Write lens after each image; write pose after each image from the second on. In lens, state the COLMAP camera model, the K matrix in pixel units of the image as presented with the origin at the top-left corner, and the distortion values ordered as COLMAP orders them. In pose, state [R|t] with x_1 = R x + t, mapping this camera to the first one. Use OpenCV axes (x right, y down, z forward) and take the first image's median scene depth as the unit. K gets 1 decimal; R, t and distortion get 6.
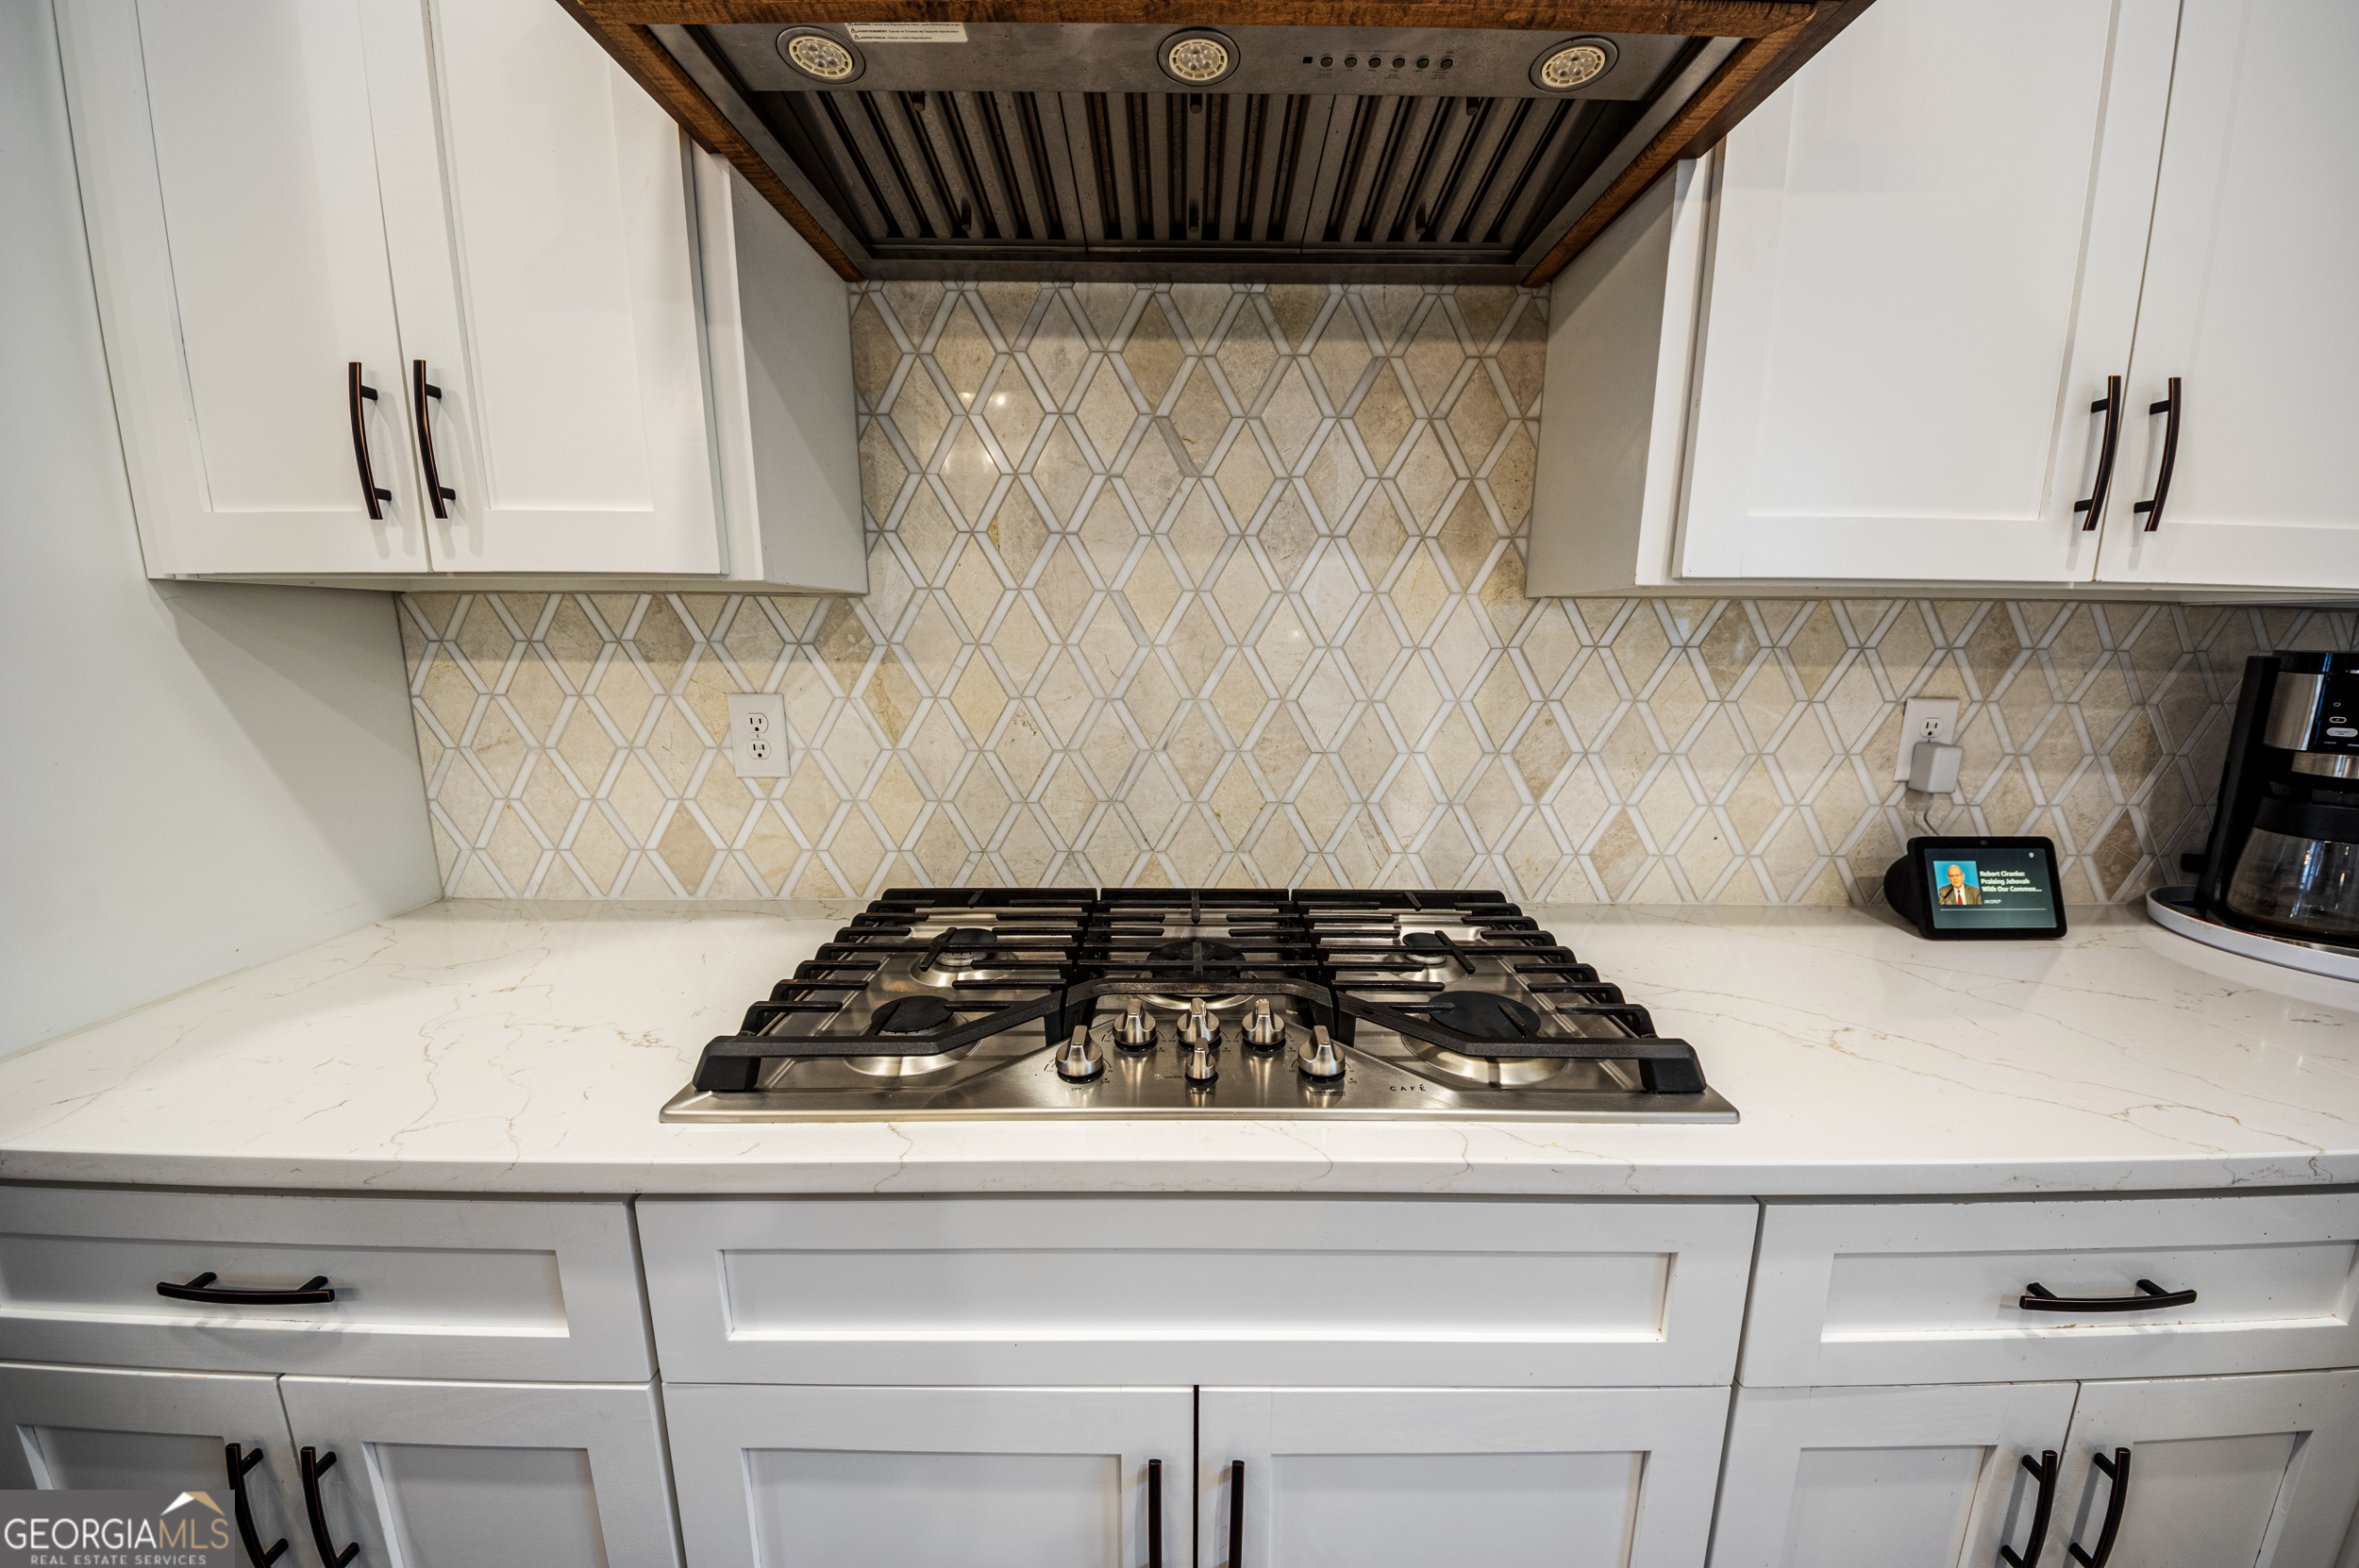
lens RADIAL K [[837.5, 0, 1179.5], [0, 837.5, 784.0], [0, 0, 1]] dist [0.000794, -0.000040]
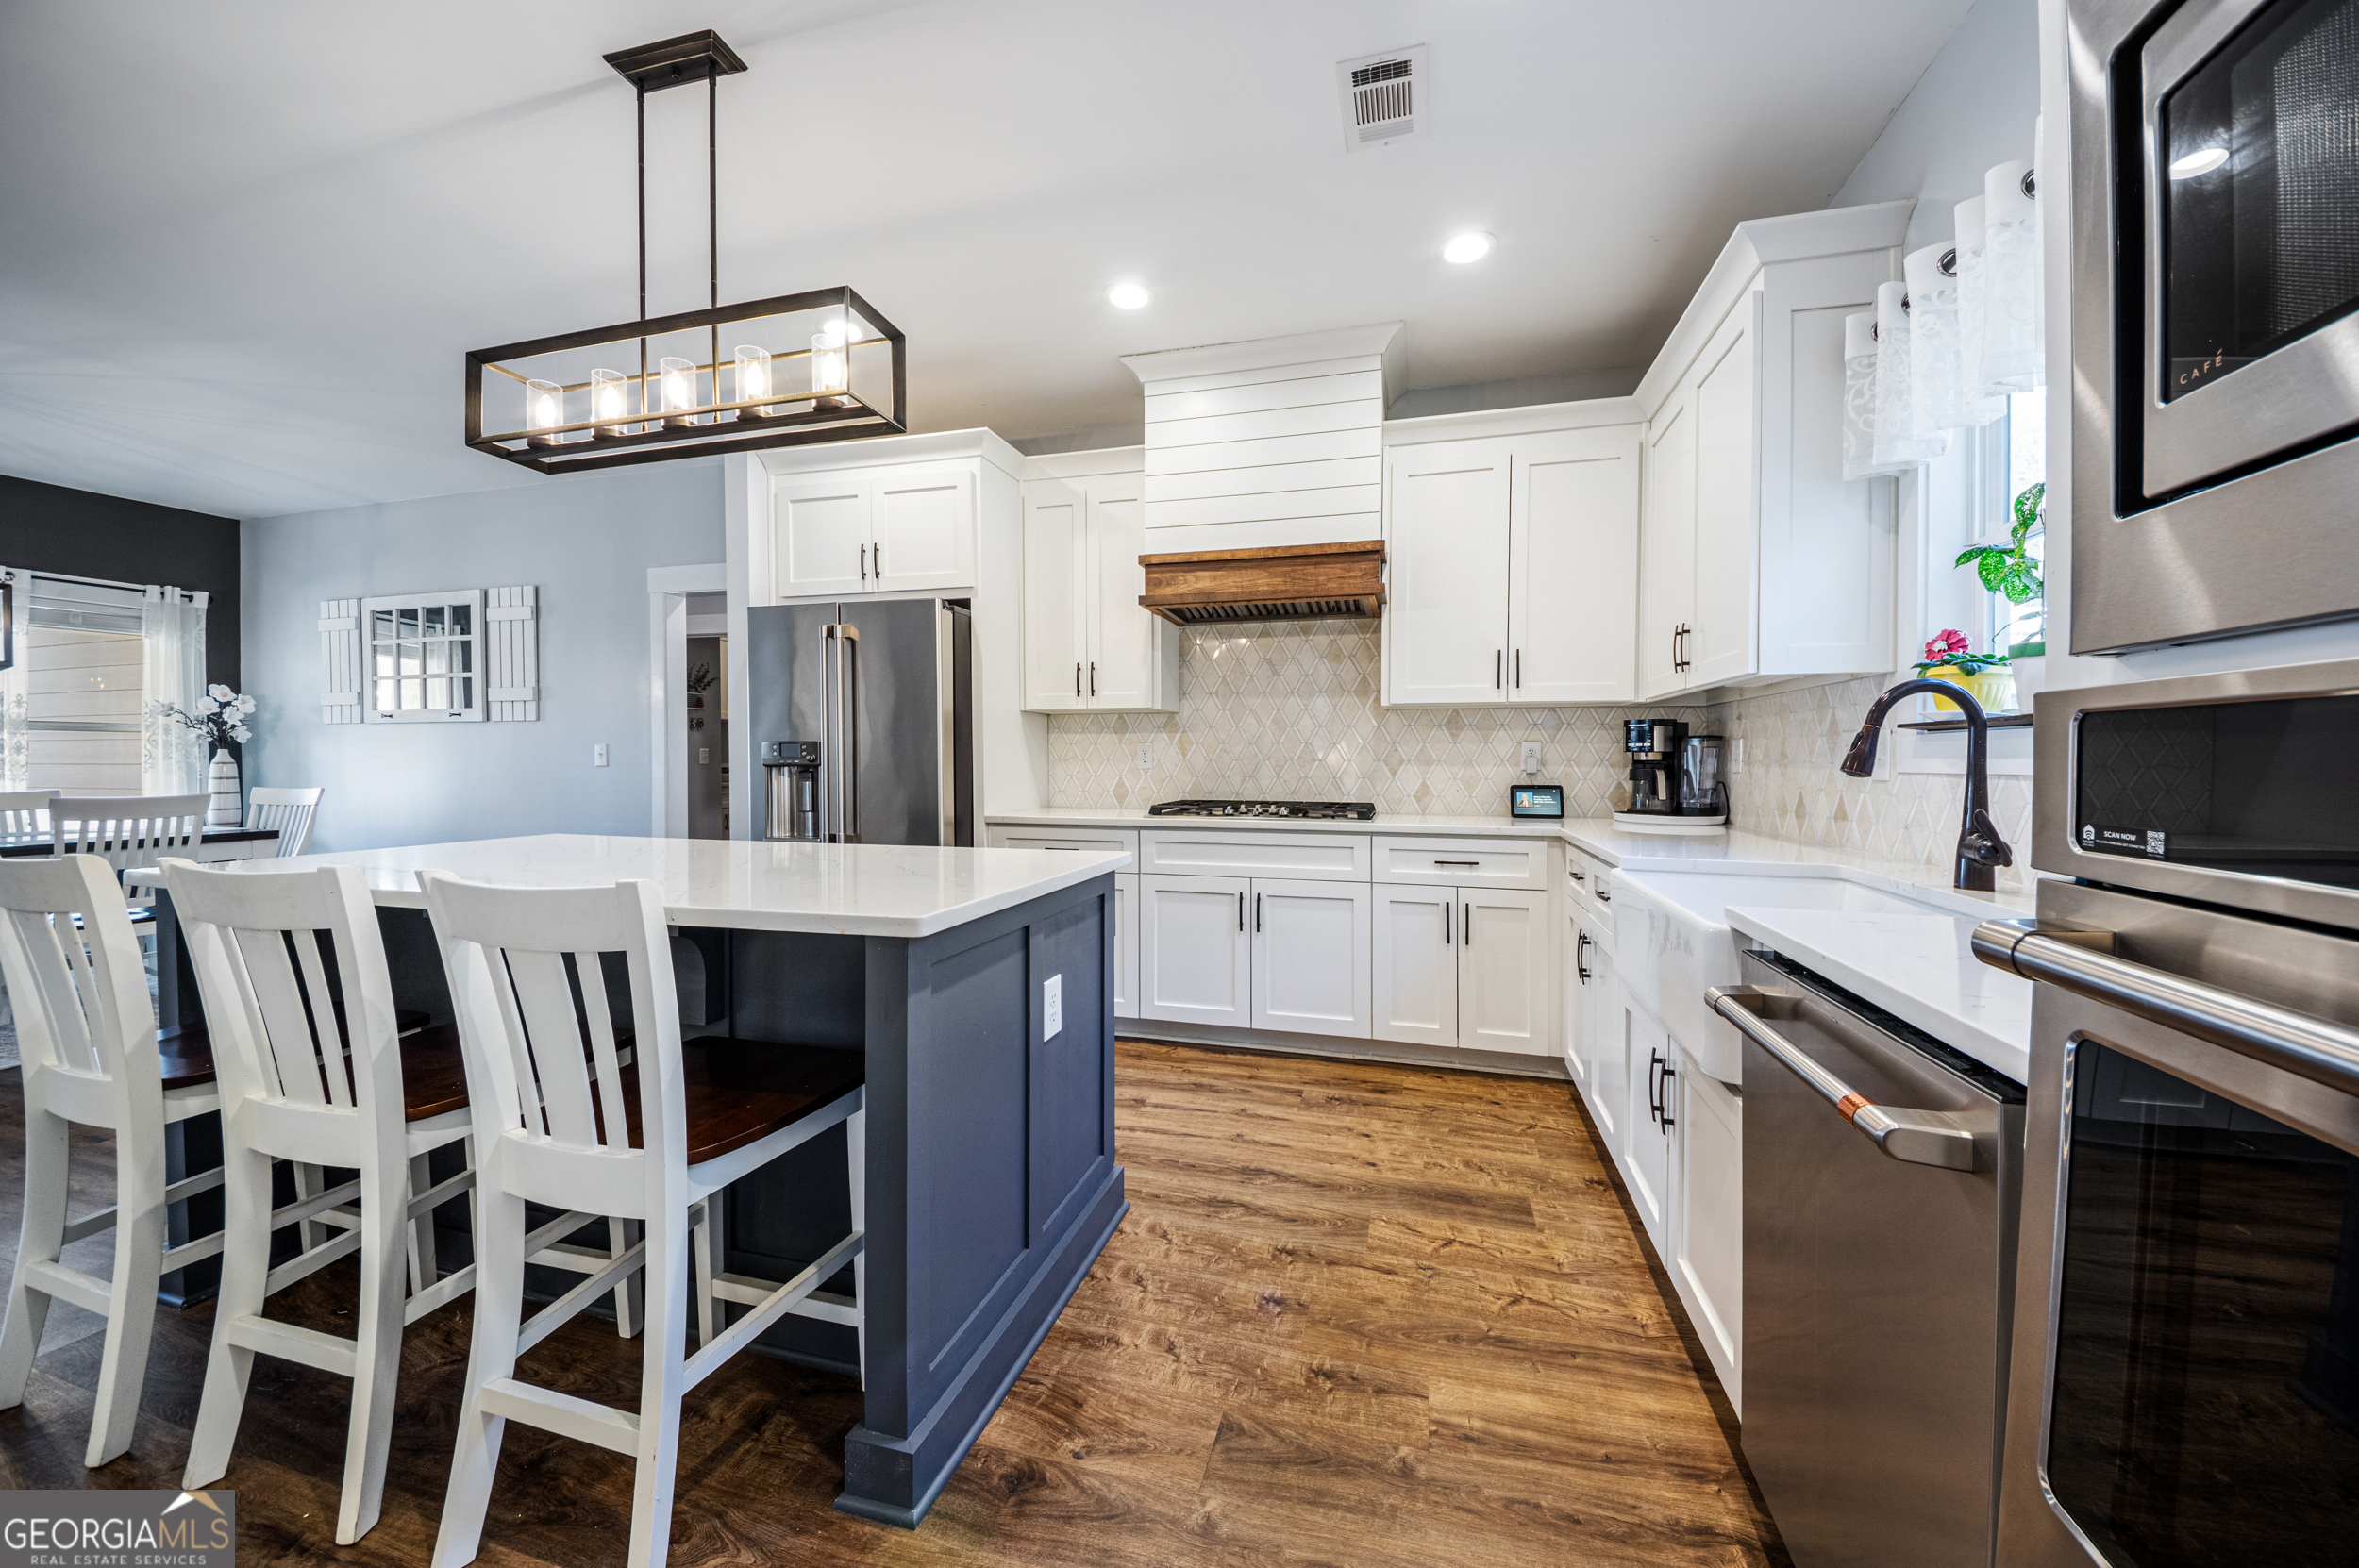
lens RADIAL K [[837.5, 0, 1179.5], [0, 837.5, 784.0], [0, 0, 1]] dist [0.000794, -0.000040]
pose [[0.964055, 0.004294, -0.265667, 0.519272], [-0.042776, 0.989335, -0.139233, 0.523871], [0.262236, 0.145593, 0.953958, -2.160262]]
